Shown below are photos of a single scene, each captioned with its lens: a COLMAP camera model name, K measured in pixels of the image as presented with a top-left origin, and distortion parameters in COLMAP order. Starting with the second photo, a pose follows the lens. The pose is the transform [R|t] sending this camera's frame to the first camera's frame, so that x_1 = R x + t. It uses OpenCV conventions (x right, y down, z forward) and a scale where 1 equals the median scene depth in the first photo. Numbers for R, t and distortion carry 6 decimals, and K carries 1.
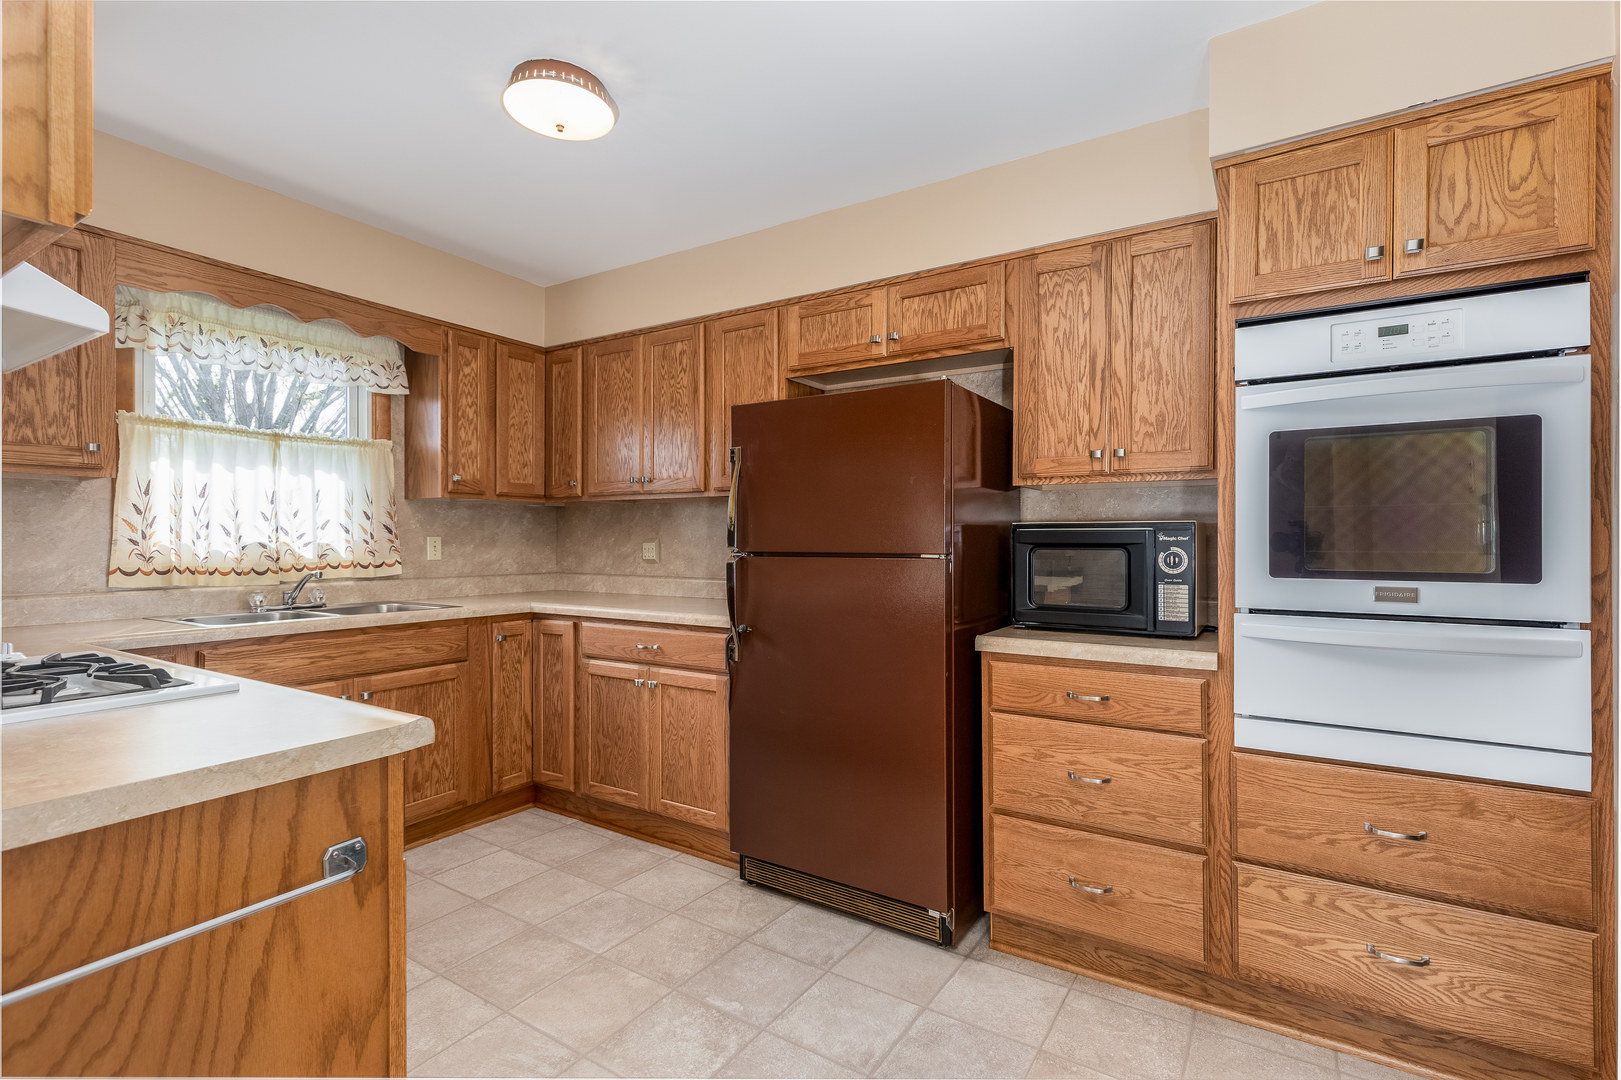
lens RADIAL K [[727.5, 0, 821.7], [0, 727.5, 539.0], [0, 0, 1]] dist [0.000818, -0.000199]
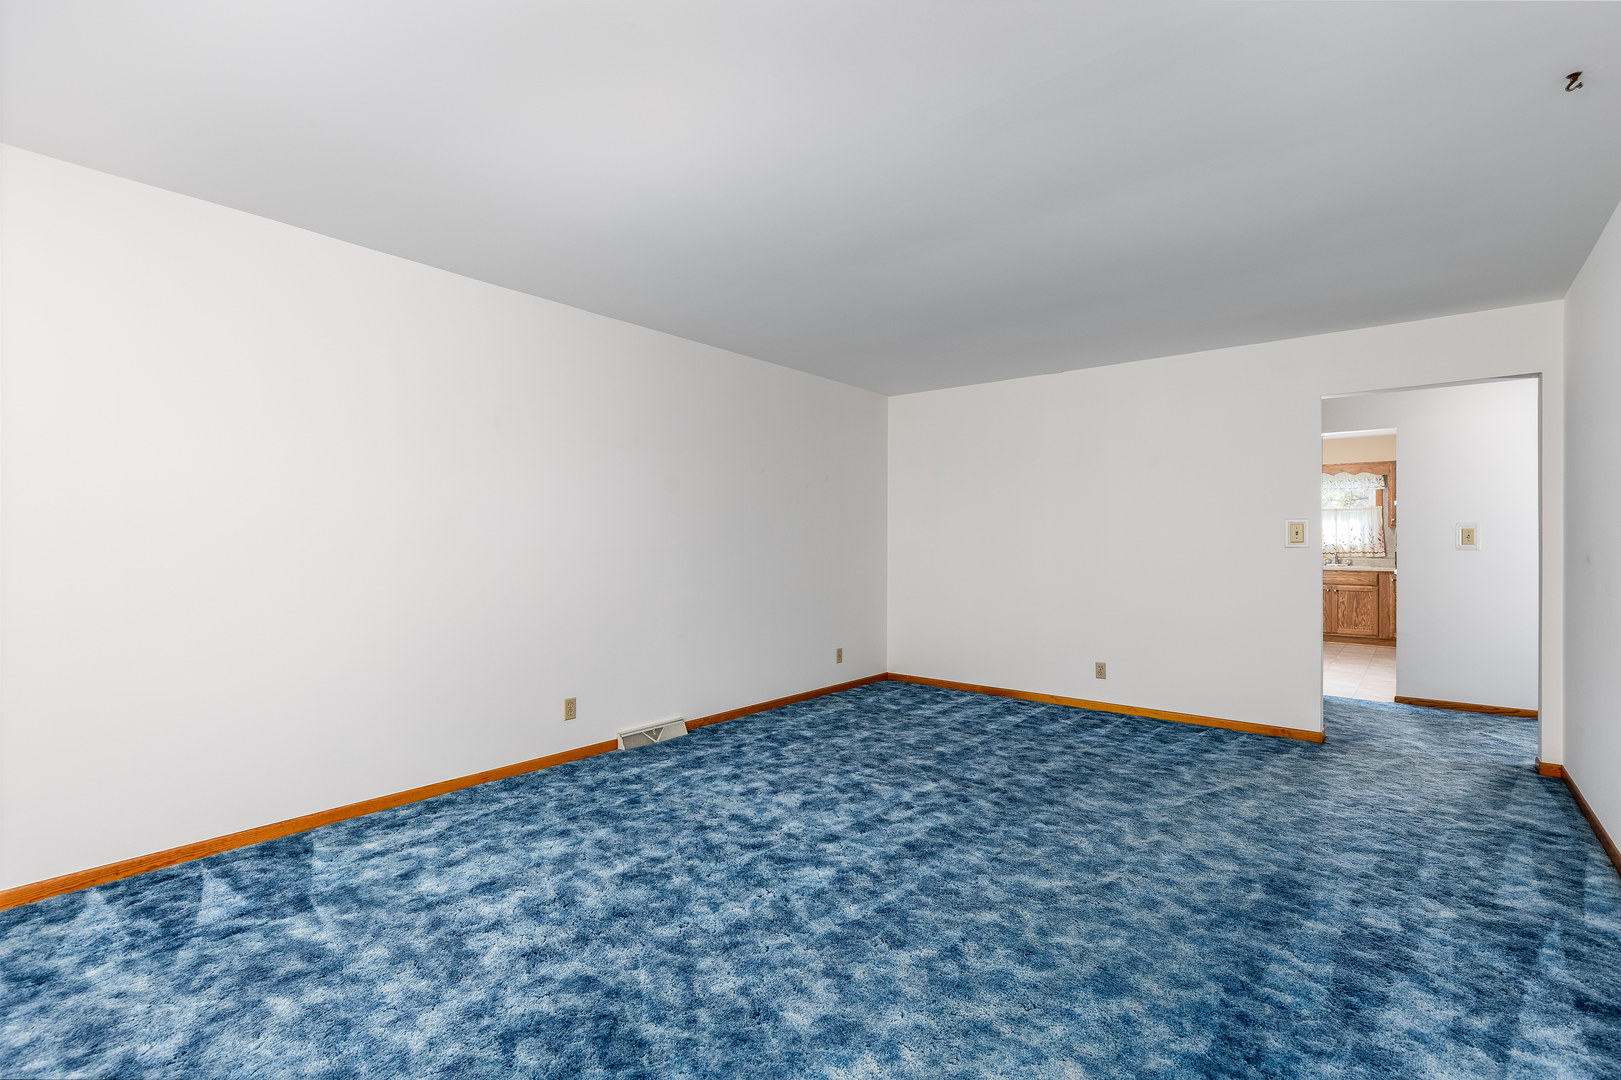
lens RADIAL K [[727.5, 0, 821.7], [0, 727.5, 539.0], [0, 0, 1]] dist [0.000818, -0.000199]
pose [[-0.118887, -0.001938, -0.992906, 2.461761], [-0.001792, 0.999997, -0.001737, -0.007274], [0.992906, 0.001573, -0.118890, -0.769595]]
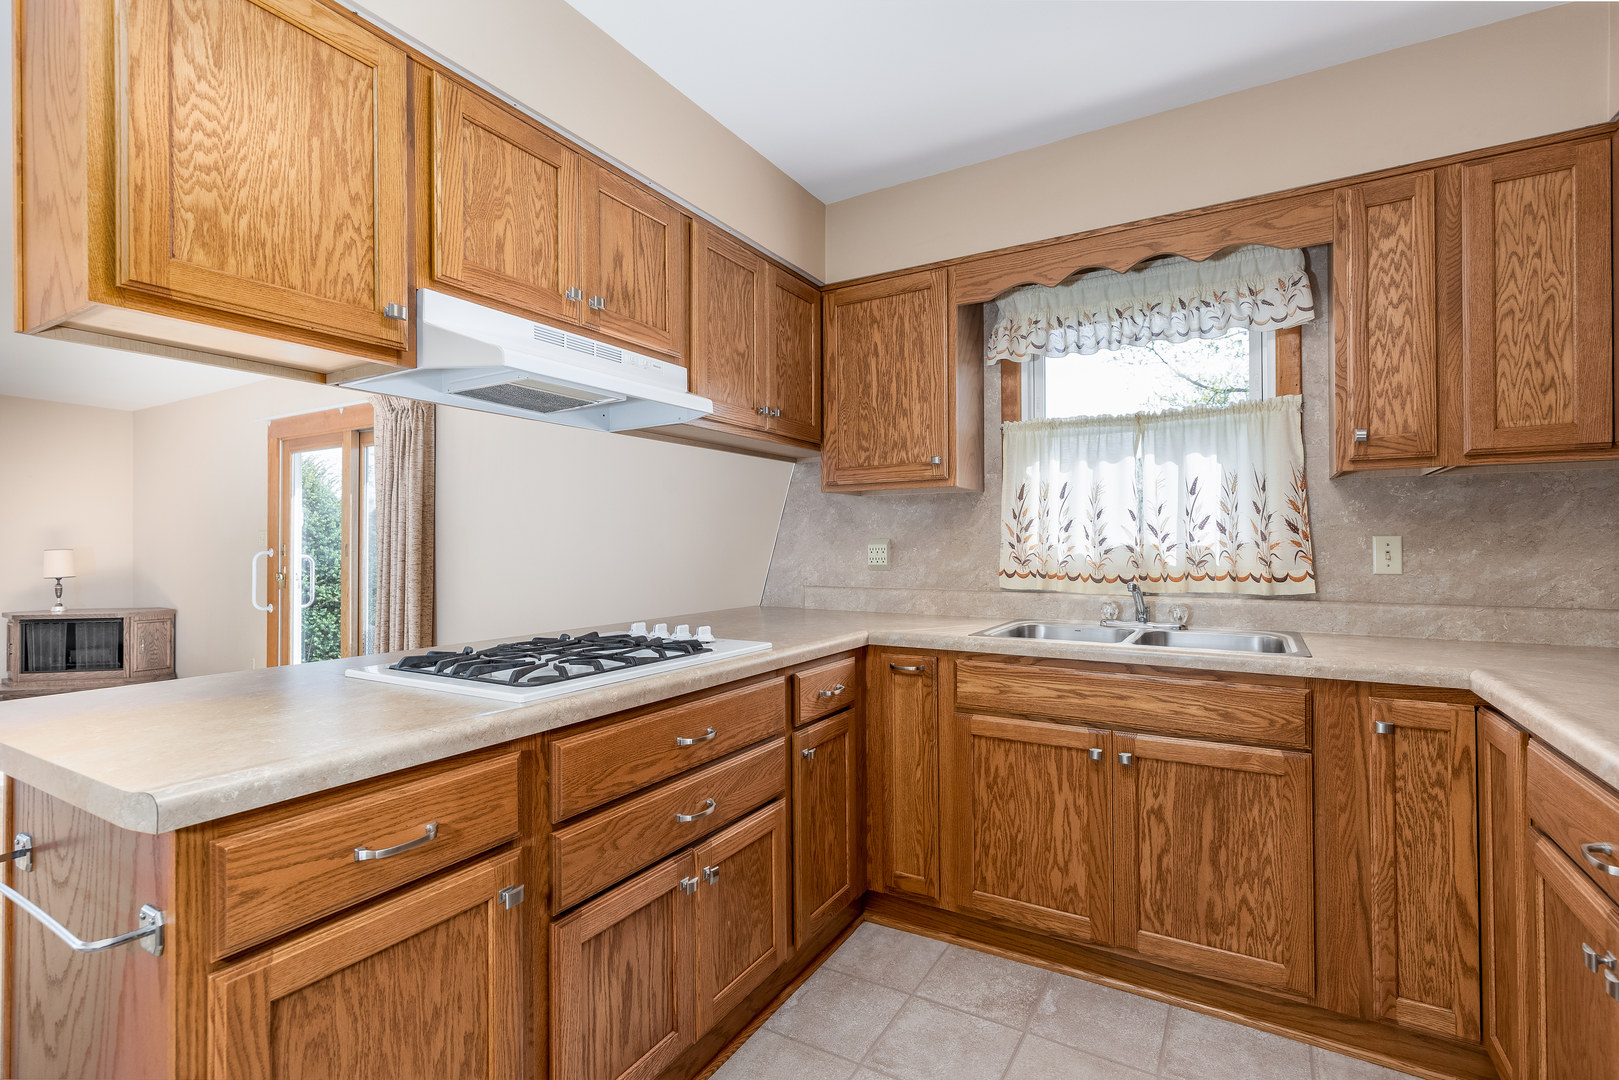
lens RADIAL K [[726.6, 0, 820.7], [0, 726.6, 539.0], [0, 0, 1]] dist [0.000818, -0.000199]
pose [[0.029361, -0.008456, -0.999533, 0.073068], [0.006729, 0.999943, -0.008262, 0.001382], [0.999546, -0.006483, 0.029417, 0.574617]]
